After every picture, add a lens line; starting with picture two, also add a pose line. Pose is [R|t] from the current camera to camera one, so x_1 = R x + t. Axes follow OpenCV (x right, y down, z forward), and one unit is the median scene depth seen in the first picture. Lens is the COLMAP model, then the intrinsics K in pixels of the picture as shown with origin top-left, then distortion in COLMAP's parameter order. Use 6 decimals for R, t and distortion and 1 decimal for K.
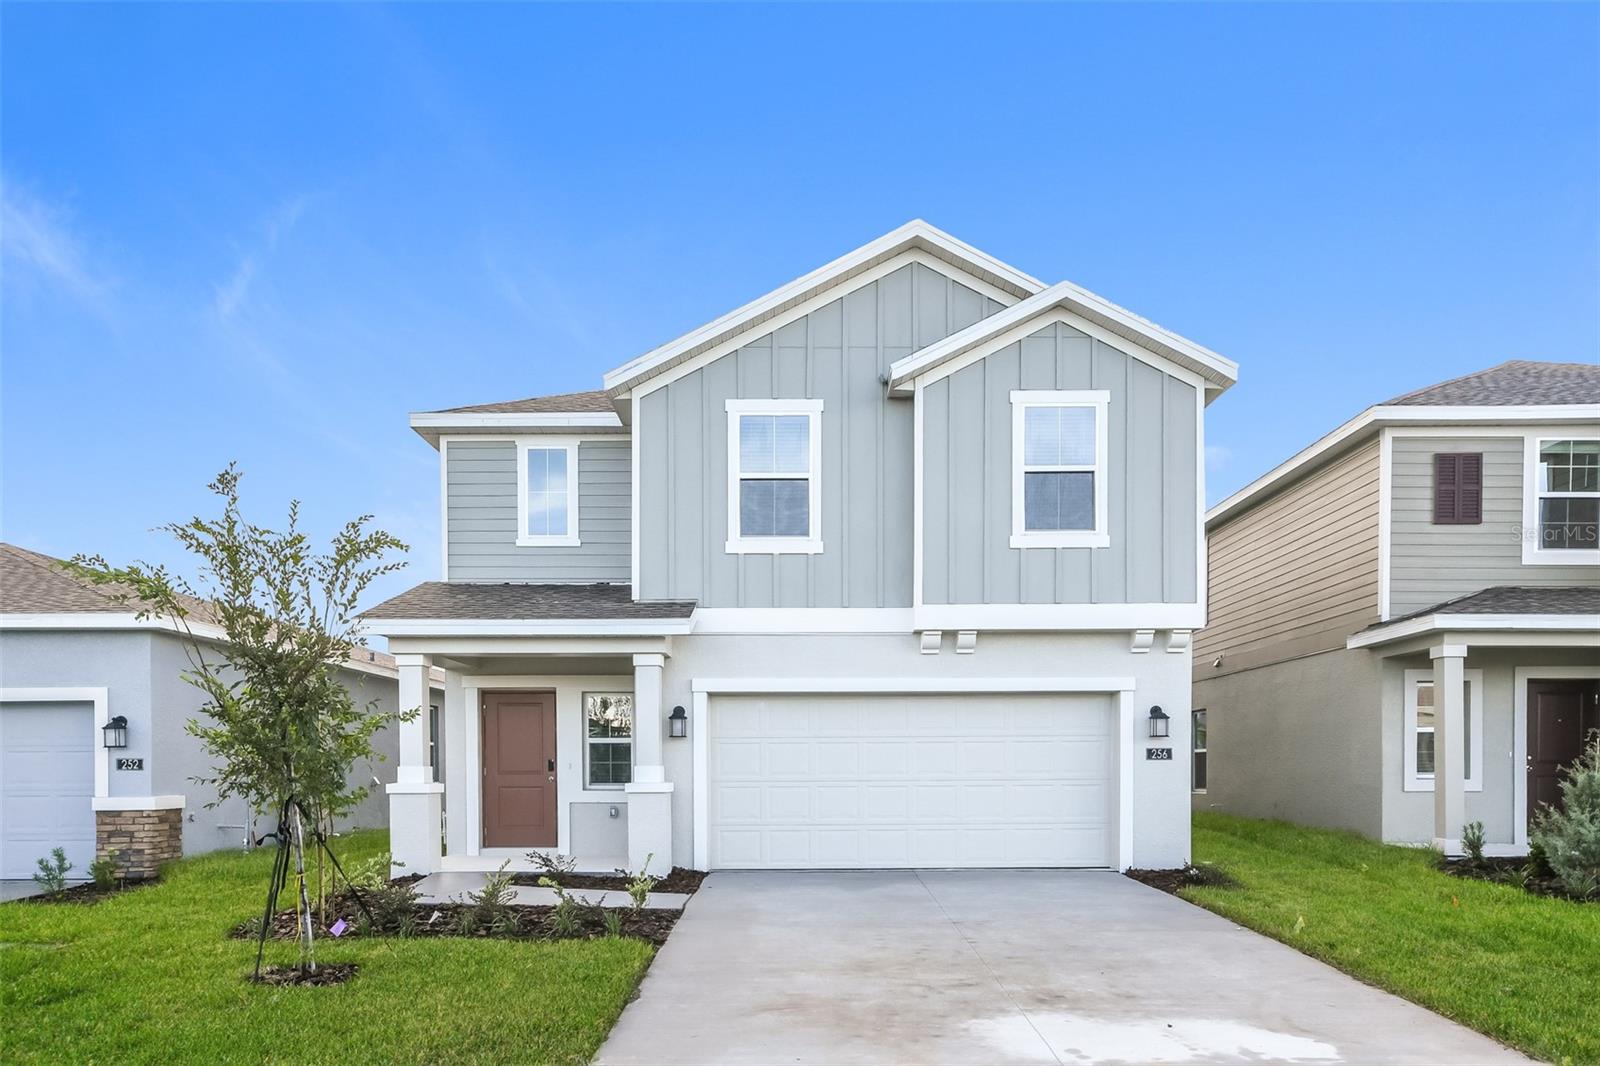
lens RADIAL K [[1063.4, 0, 800.0], [0, 1063.4, 533.0], [0, 0, 1]] dist [0.009829, 0.002579]
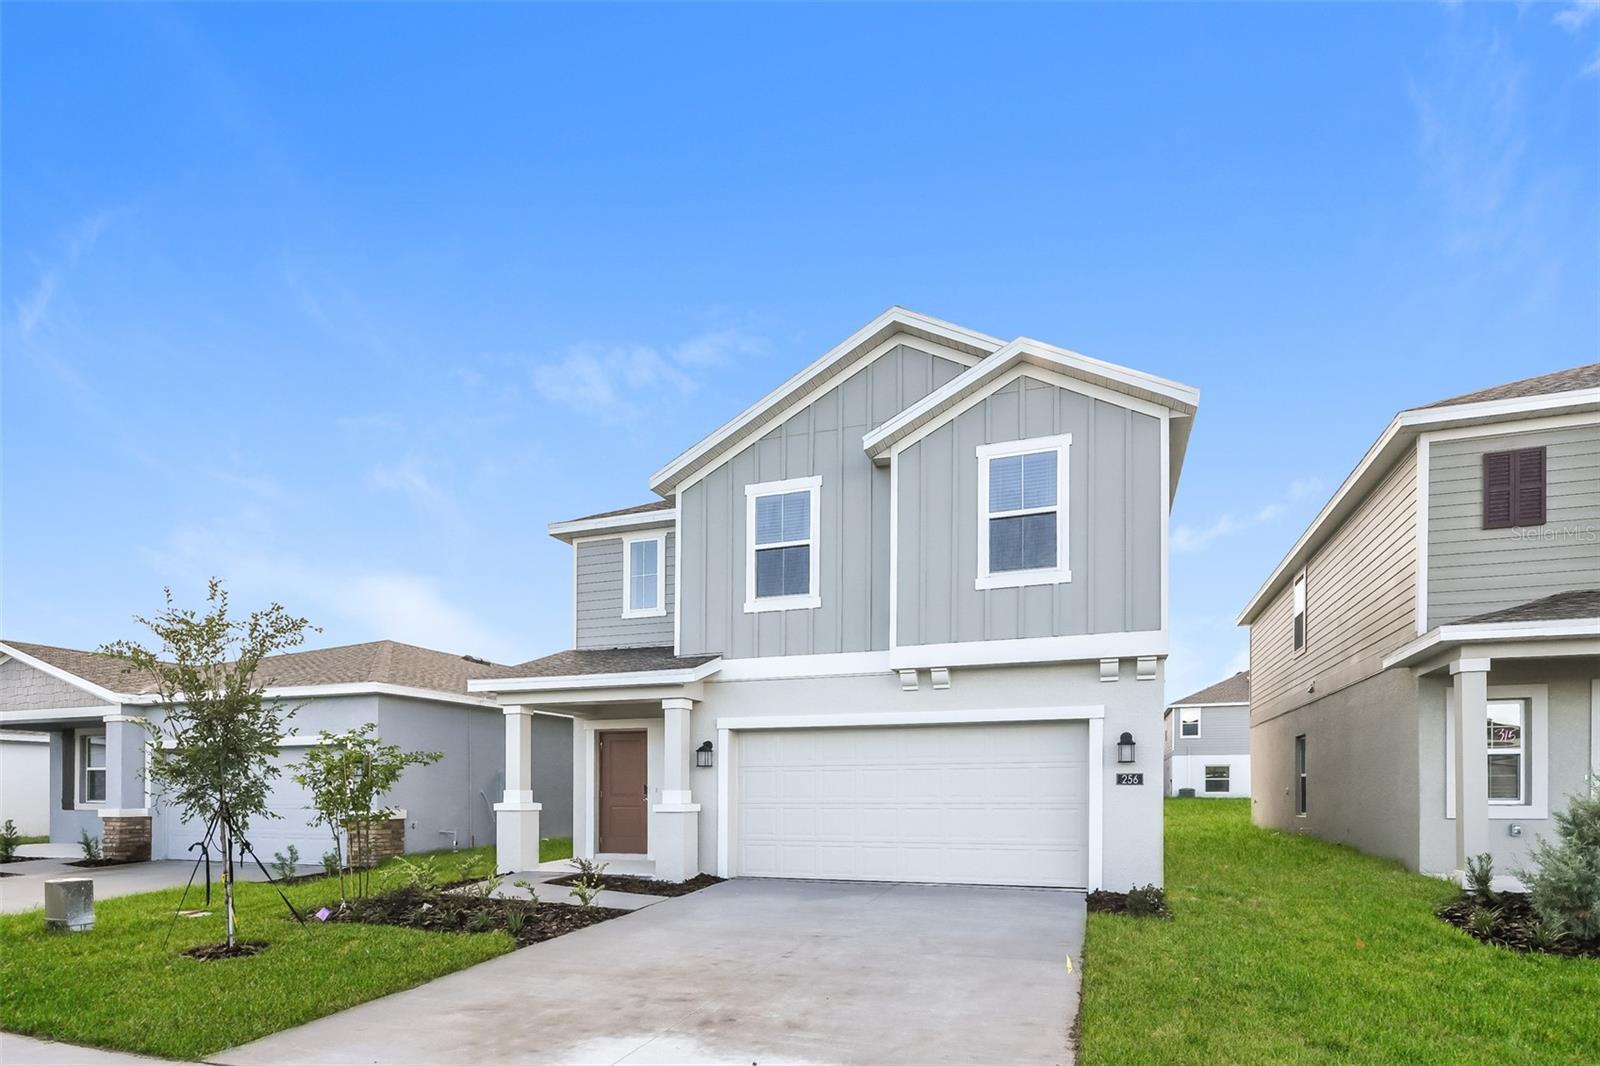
lens RADIAL K [[828.8, 0, 799.3], [0, 828.8, 607.5], [0, 0, 1]] dist [0.001815, 0.000614]
pose [[0.942129, -0.070473, -0.327760, 0.297938], [0.070857, 0.997428, -0.010788, 0.027616], [0.327678, -0.013060, 0.944699, 0.139213]]
